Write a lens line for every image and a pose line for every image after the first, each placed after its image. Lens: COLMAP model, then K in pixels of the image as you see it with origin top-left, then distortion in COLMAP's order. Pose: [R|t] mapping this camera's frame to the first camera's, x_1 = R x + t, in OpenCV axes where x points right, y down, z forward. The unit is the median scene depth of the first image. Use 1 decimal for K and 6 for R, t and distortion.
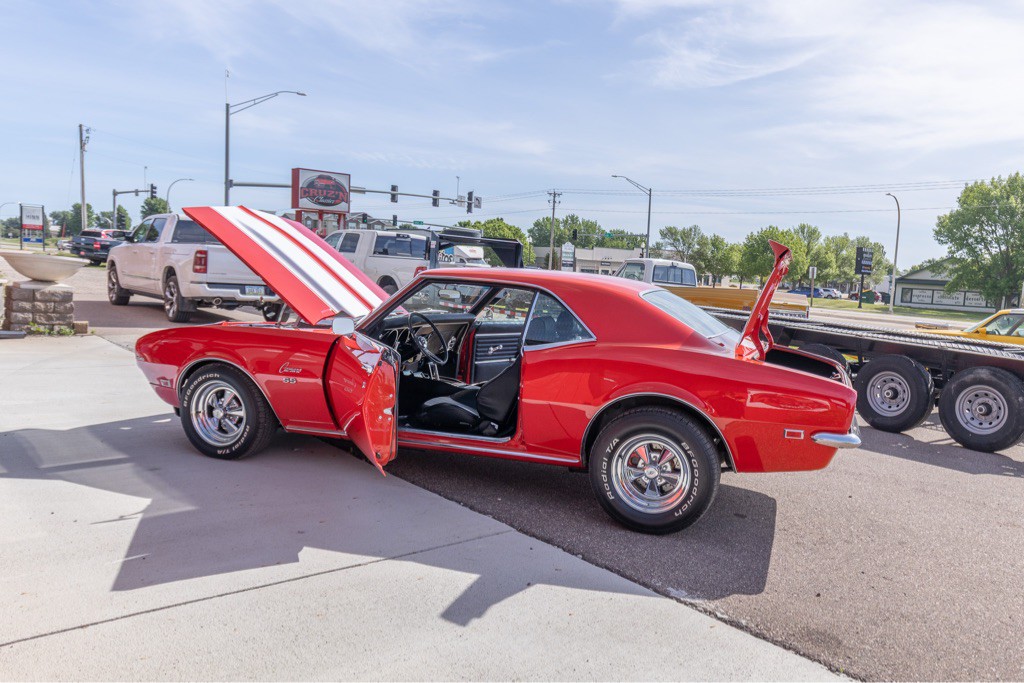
lens RADIAL K [[754.2, 0, 554.9], [0, 754.2, 340.2], [0, 0, 1]] dist [0.003498, 0.003394]
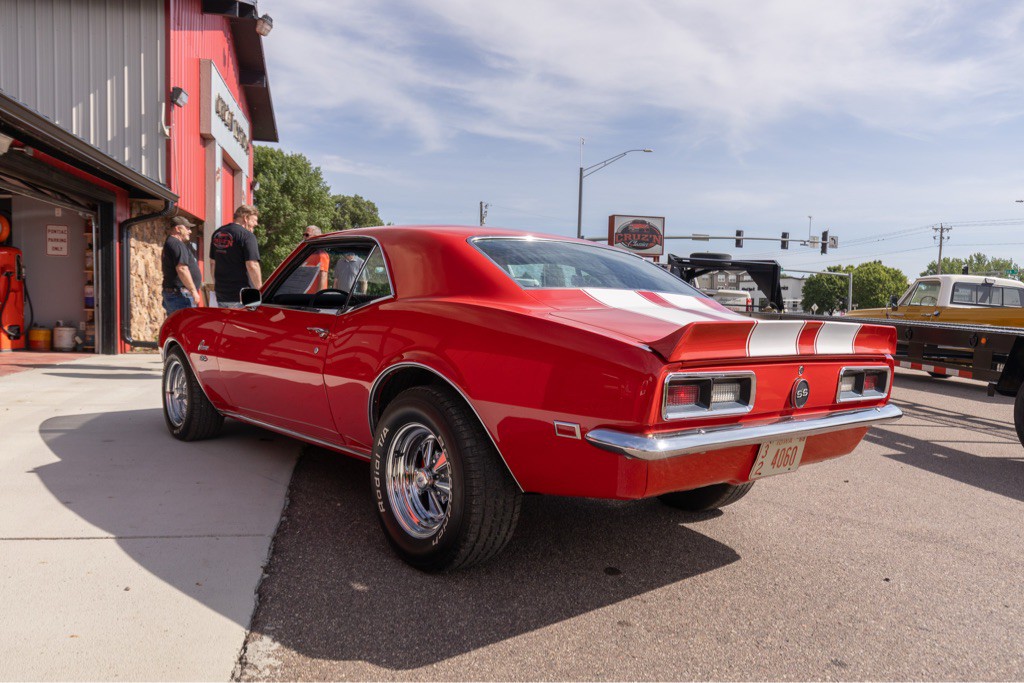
lens RADIAL K [[747.4, 0, 512.0], [0, 747.4, 341.5], [0, 0, 1]] dist [0.002112, -0.000708]
pose [[0.860762, -0.001550, -0.509005, 0.155422], [-0.031913, 0.997864, -0.057005, 0.023834], [0.508006, 0.065312, 0.858874, 0.123551]]
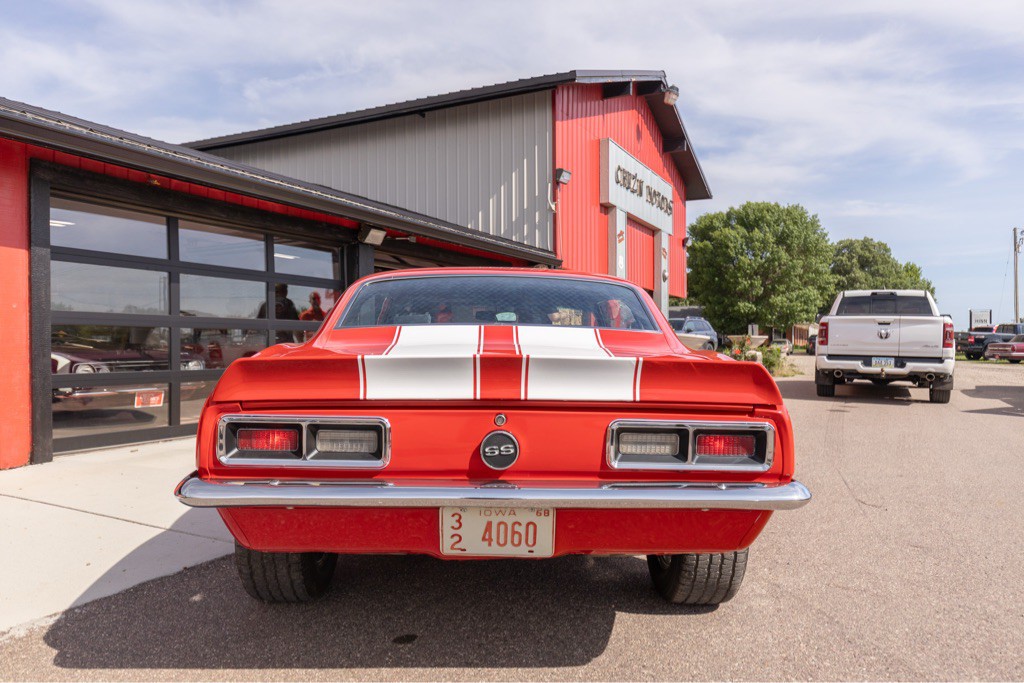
lens RADIAL K [[714.5, 0, 512.0], [0, 714.5, 341.5], [0, 0, 1]] dist [-0.000499, 0.002648]
pose [[0.360591, -0.054664, -0.931121, 0.245192], [-0.071233, 0.993752, -0.085927, 0.015377], [0.930000, 0.097311, 0.354445, 0.263333]]
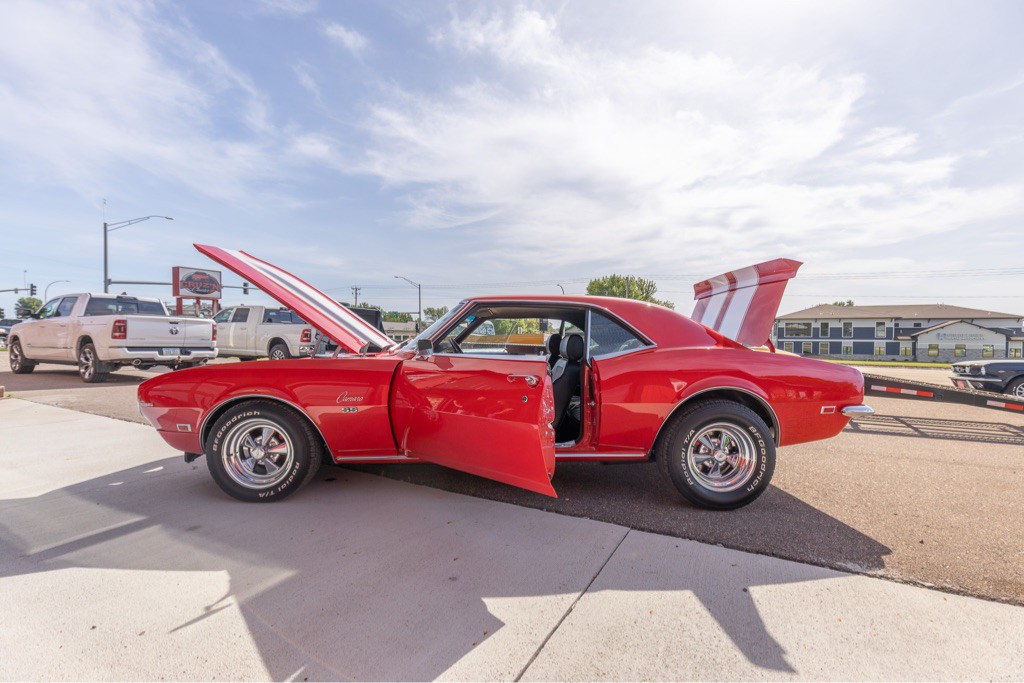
lens RADIAL K [[454.2, 0, 509.2], [0, 454.2, 345.1], [0, 0, 1]] dist [0.001110, -0.000594]
pose [[0.945870, -0.052269, 0.320308, -0.110615], [0.074078, 0.995663, -0.056274, 0.005906], [-0.315978, 0.076955, 0.945640, 0.120865]]
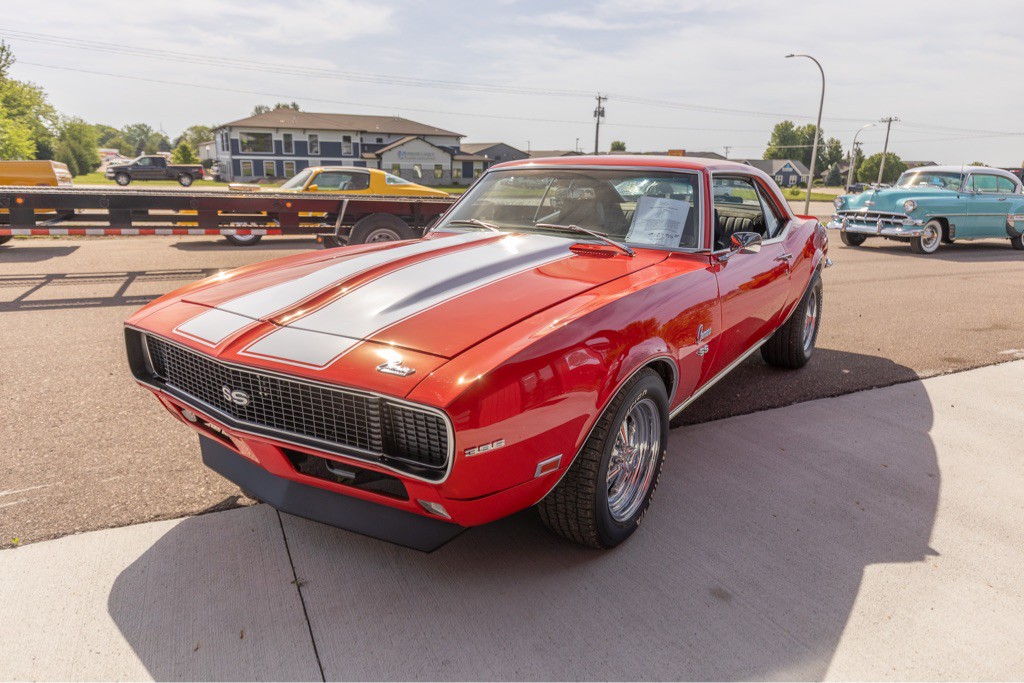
lens RADIAL K [[672.5, 0, 512.0], [0, 672.5, 341.5], [0, 0, 1]] dist [-0.005211, 0.001072]
pose [[0.294065, -0.294156, 0.909394, -0.313381], [0.086222, 0.955748, 0.281269, -0.045933], [-0.951889, -0.004301, 0.306414, 0.331616]]
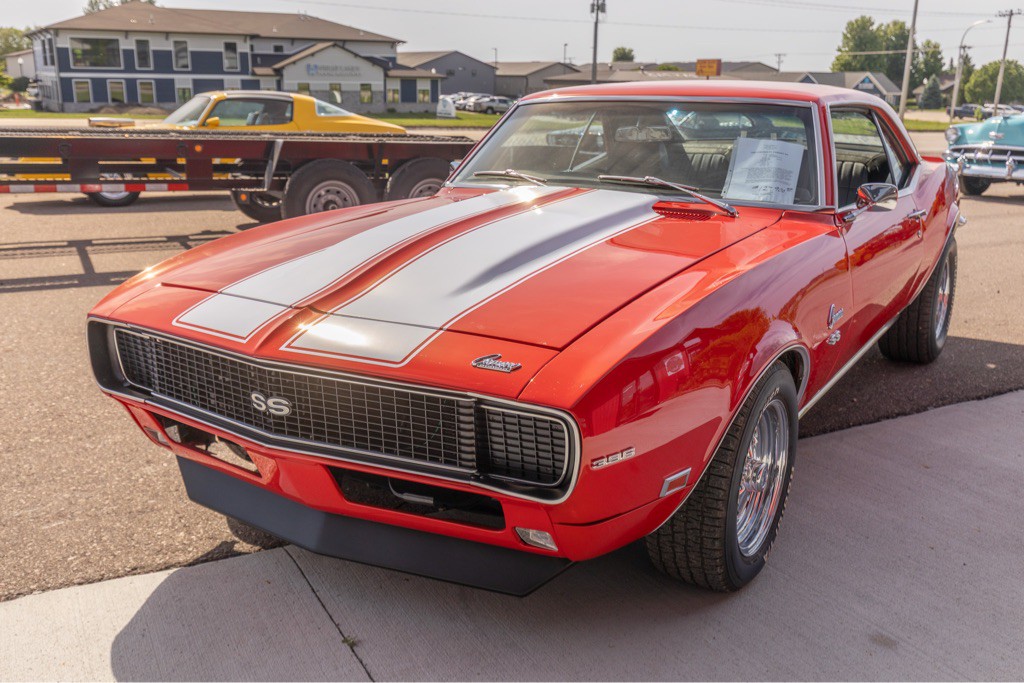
lens RADIAL K [[973.8, 0, 512.1], [0, 973.8, 344.7], [0, 0, 1]] dist [0.002142, 0.012135]
pose [[0.253878, -0.304647, 0.918007, -0.341008], [0.092968, 0.952394, 0.290348, -0.052808], [-0.962758, 0.011632, 0.270115, 0.349730]]
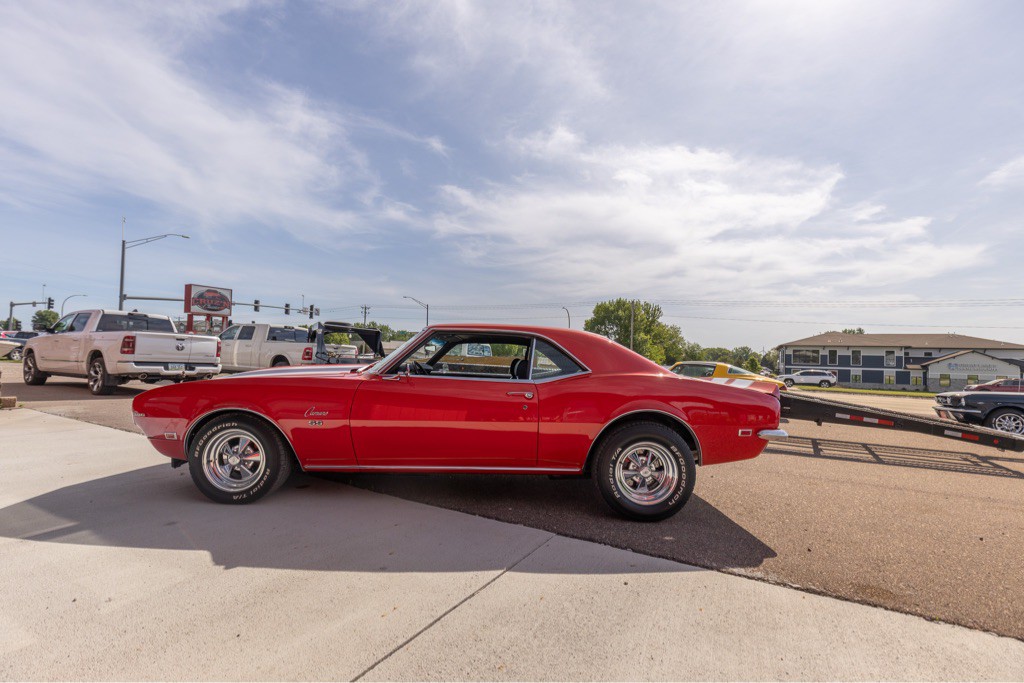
lens RADIAL K [[454.2, 0, 509.2], [0, 454.2, 345.1], [0, 0, 1]] dist [0.001110, -0.000594]
pose [[0.951570, -0.019080, 0.306841, -0.092221], [0.053352, 0.993177, -0.103697, 0.007730], [-0.302769, 0.115046, 0.946095, 0.087675]]
